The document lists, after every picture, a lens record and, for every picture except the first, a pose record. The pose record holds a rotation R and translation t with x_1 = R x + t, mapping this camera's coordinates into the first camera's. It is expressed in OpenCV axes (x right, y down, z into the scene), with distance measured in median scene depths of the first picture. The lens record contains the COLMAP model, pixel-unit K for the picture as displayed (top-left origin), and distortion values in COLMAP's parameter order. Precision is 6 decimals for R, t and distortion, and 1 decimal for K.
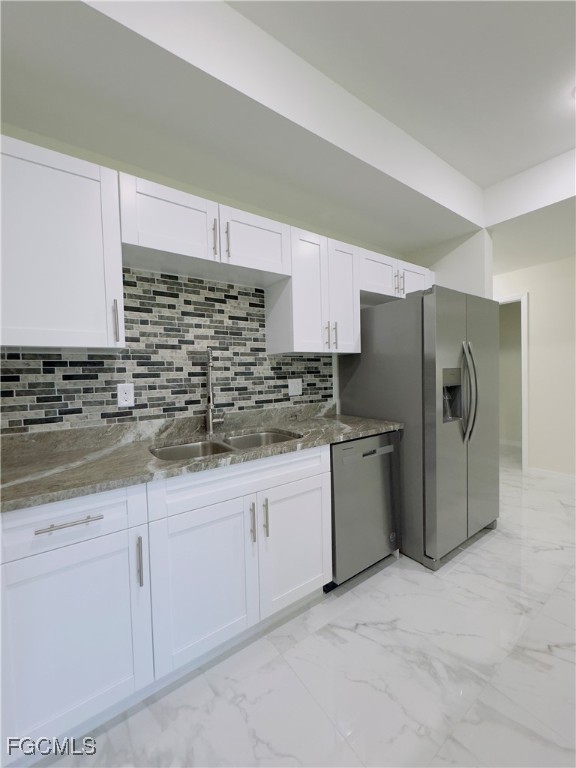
lens RADIAL K [[306.5, 0, 288.1], [0, 306.5, 382.2], [0, 0, 1]] dist [-0.004531, 0.000286]
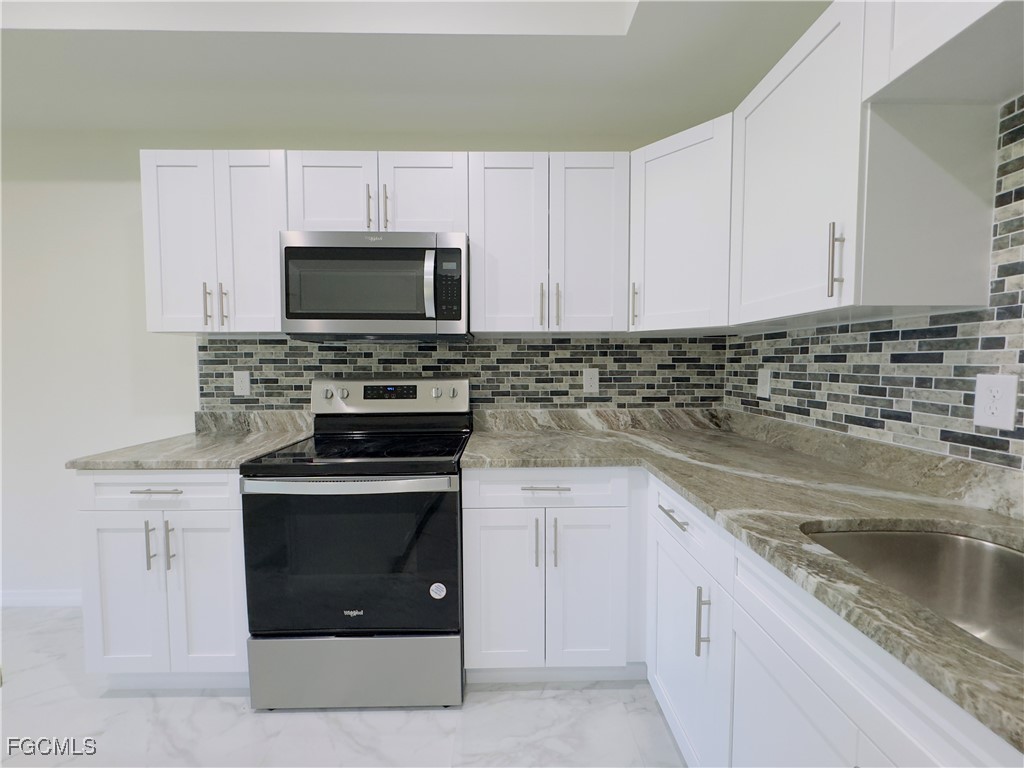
lens RADIAL K [[408.7, 0, 508.6], [0, 408.7, 385.1], [0, 0, 1]] dist [-0.004531, 0.000286]
pose [[-0.572250, 0.071893, -0.816922, 0.330035], [-0.009053, 0.995535, 0.093953, -0.027945], [0.820029, 0.061160, -0.569045, 0.748192]]
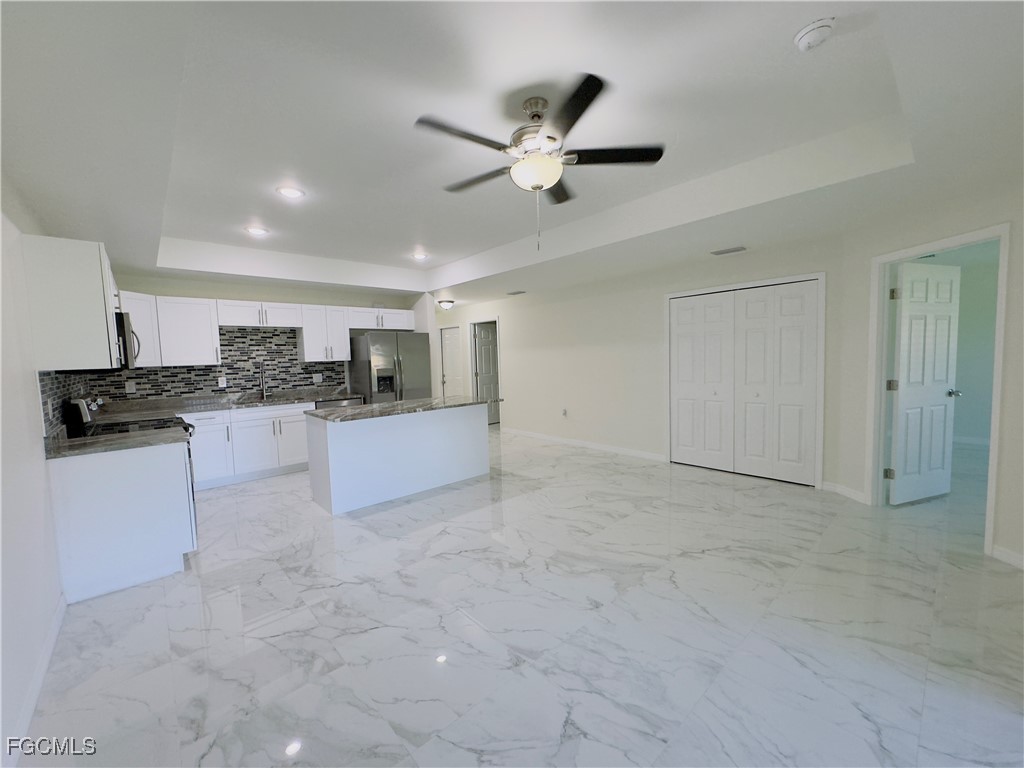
lens RADIAL K [[408.7, 0, 512.7], [0, 408.7, 384.1], [0, 0, 1]] dist [-0.004531, 0.000286]
pose [[0.992627, -0.010582, 0.120747, 1.280954], [0.006296, 0.999338, 0.035821, -0.041059], [-0.121046, -0.034796, 0.992037, -2.332750]]
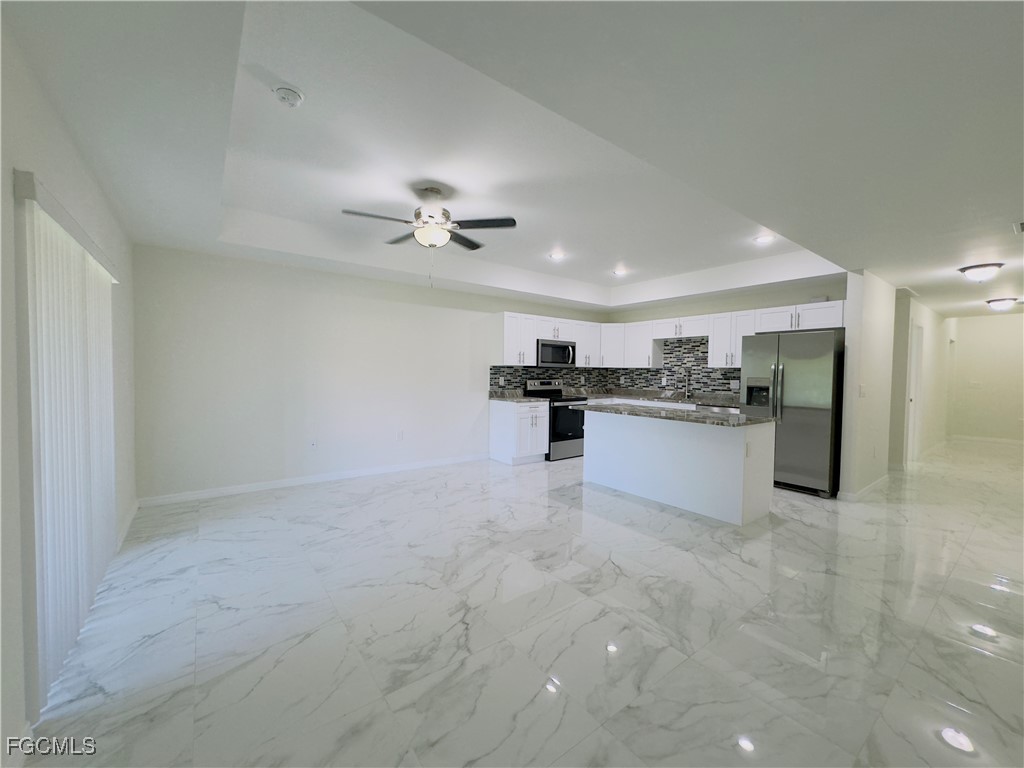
lens RADIAL K [[408.7, 0, 509.9], [0, 408.7, 385.2], [0, 0, 1]] dist [-0.004531, 0.000286]
pose [[0.027264, 0.061090, -0.997760, 3.515797], [-0.044581, 0.997212, 0.059838, -0.096962], [0.998634, 0.042850, 0.029912, -0.676500]]
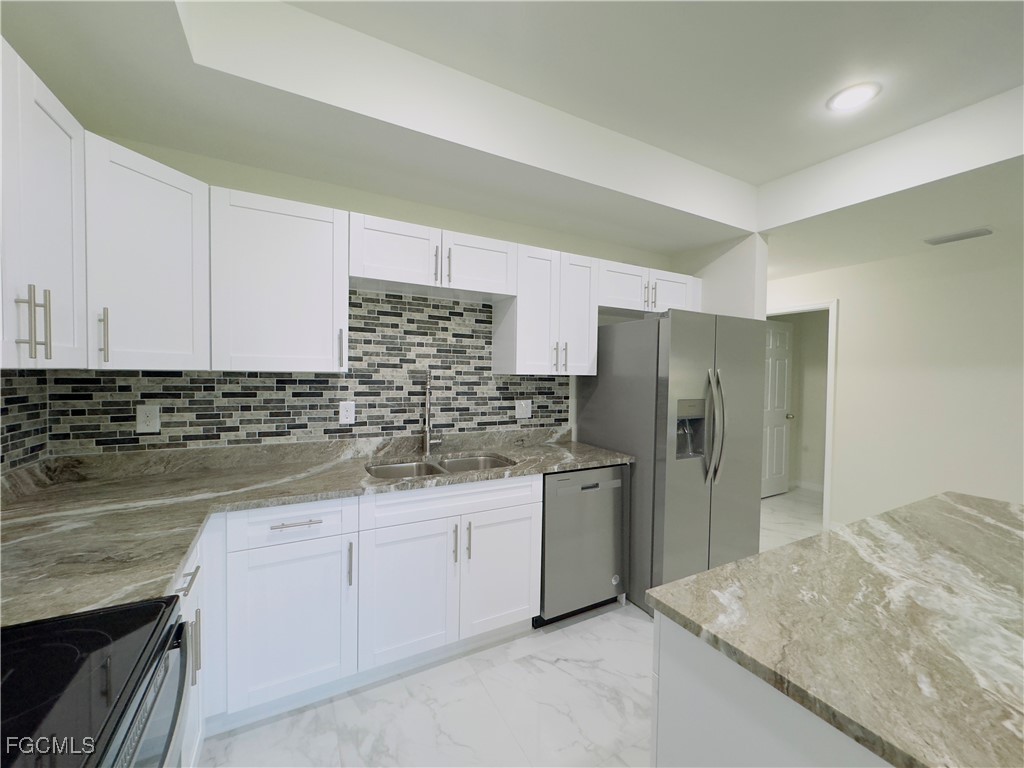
lens RADIAL K [[408.7, 0, 511.0], [0, 408.7, 383.5], [0, 0, 1]] dist [-0.004531, 0.000286]
pose [[0.991922, 0.044442, -0.118809, 0.176859], [-0.045144, 0.998975, -0.003226, -0.075641], [0.118543, 0.008563, 0.992912, -0.302709]]
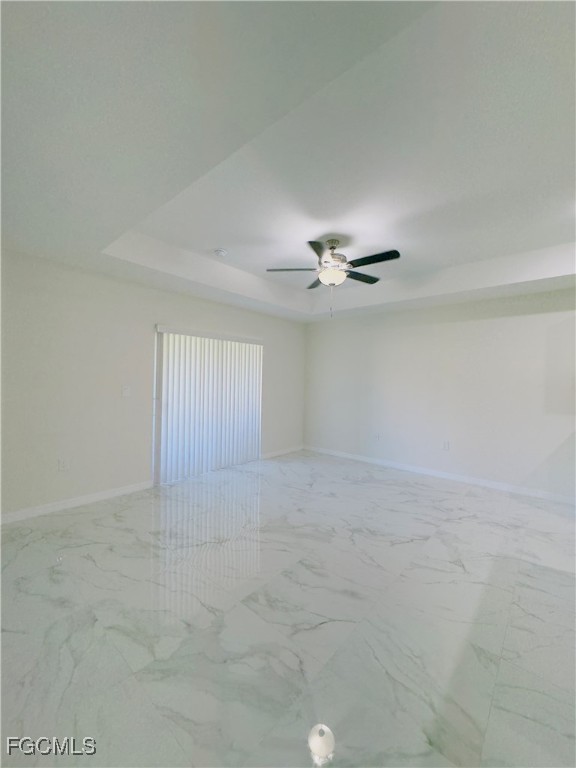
lens RADIAL K [[306.5, 0, 287.8], [0, 306.5, 359.6], [0, 0, 1]] dist [-0.004531, 0.000286]
pose [[-0.972400, -0.009803, -0.233114, 2.237072], [-0.002956, 0.999554, -0.029701, -0.114440], [0.233301, -0.028192, -0.971996, 0.807421]]
